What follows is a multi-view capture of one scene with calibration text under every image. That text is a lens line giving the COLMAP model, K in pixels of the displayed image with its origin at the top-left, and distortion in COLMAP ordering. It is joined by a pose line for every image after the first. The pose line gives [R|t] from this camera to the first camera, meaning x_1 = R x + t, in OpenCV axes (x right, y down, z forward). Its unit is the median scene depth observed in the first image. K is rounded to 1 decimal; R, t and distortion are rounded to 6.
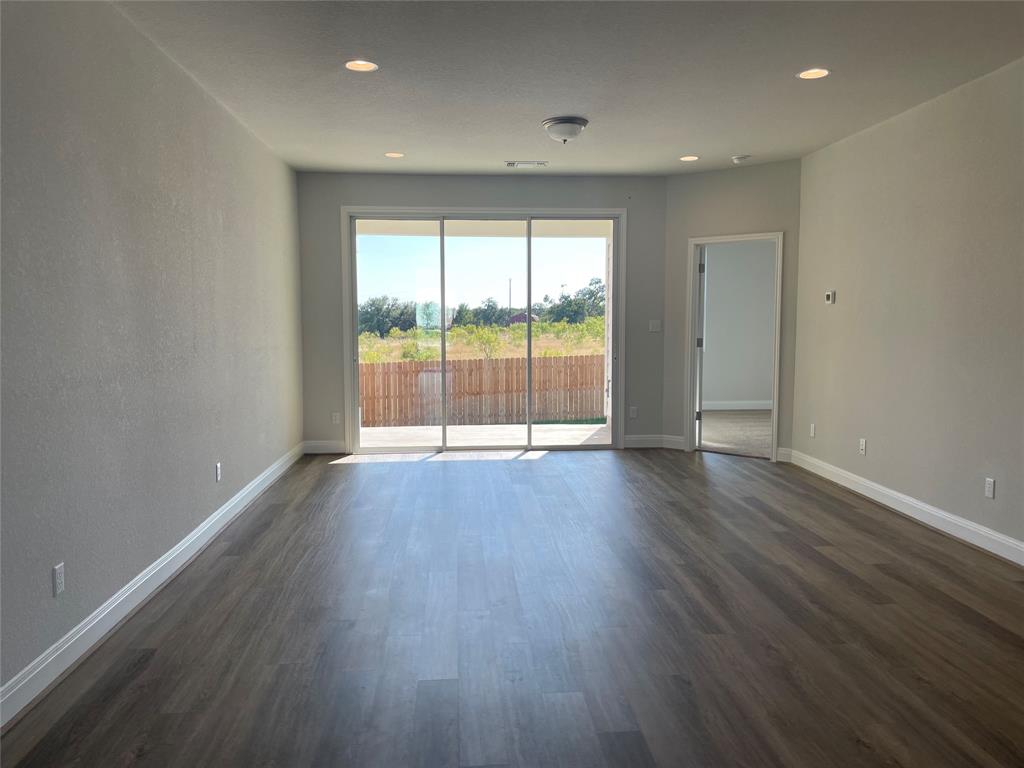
lens RADIAL K [[766.4, 0, 520.8], [0, 766.4, 377.2], [0, 0, 1]] dist [0.090967, -0.134561]
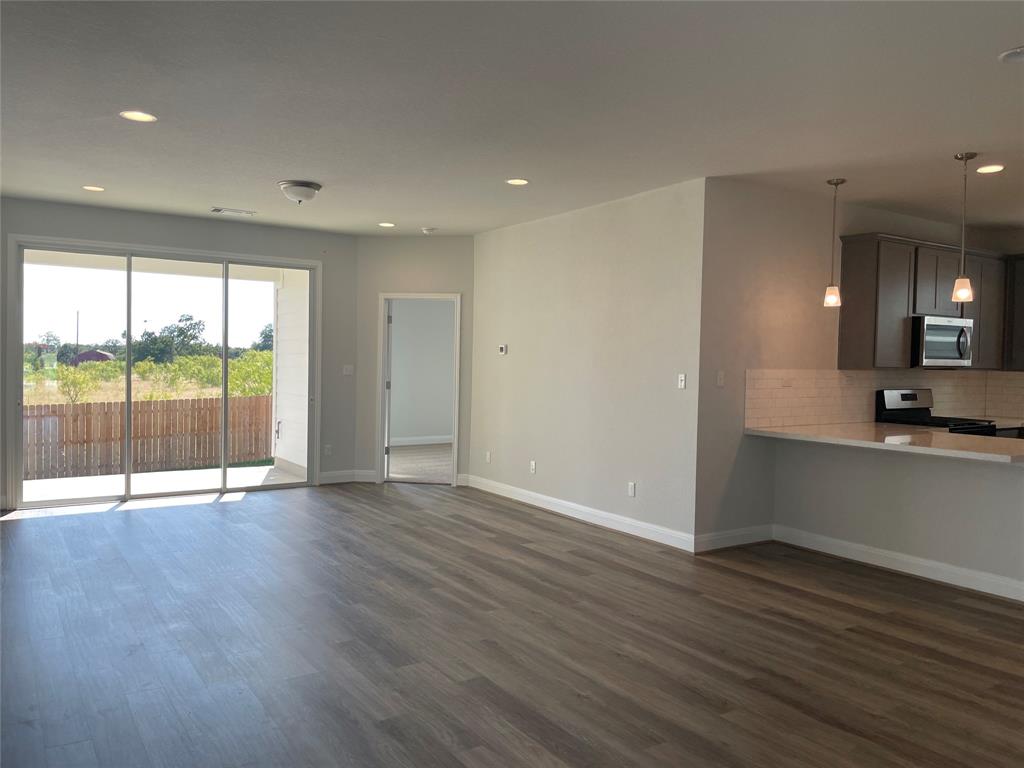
lens RADIAL K [[766.4, 0, 520.8], [0, 766.4, 377.2], [0, 0, 1]] dist [0.090967, -0.134561]
pose [[0.872757, 0.007197, 0.488102, -0.150080], [0.019555, 0.998573, -0.049689, 0.003291], [-0.487763, 0.052912, 0.871371, -0.073913]]
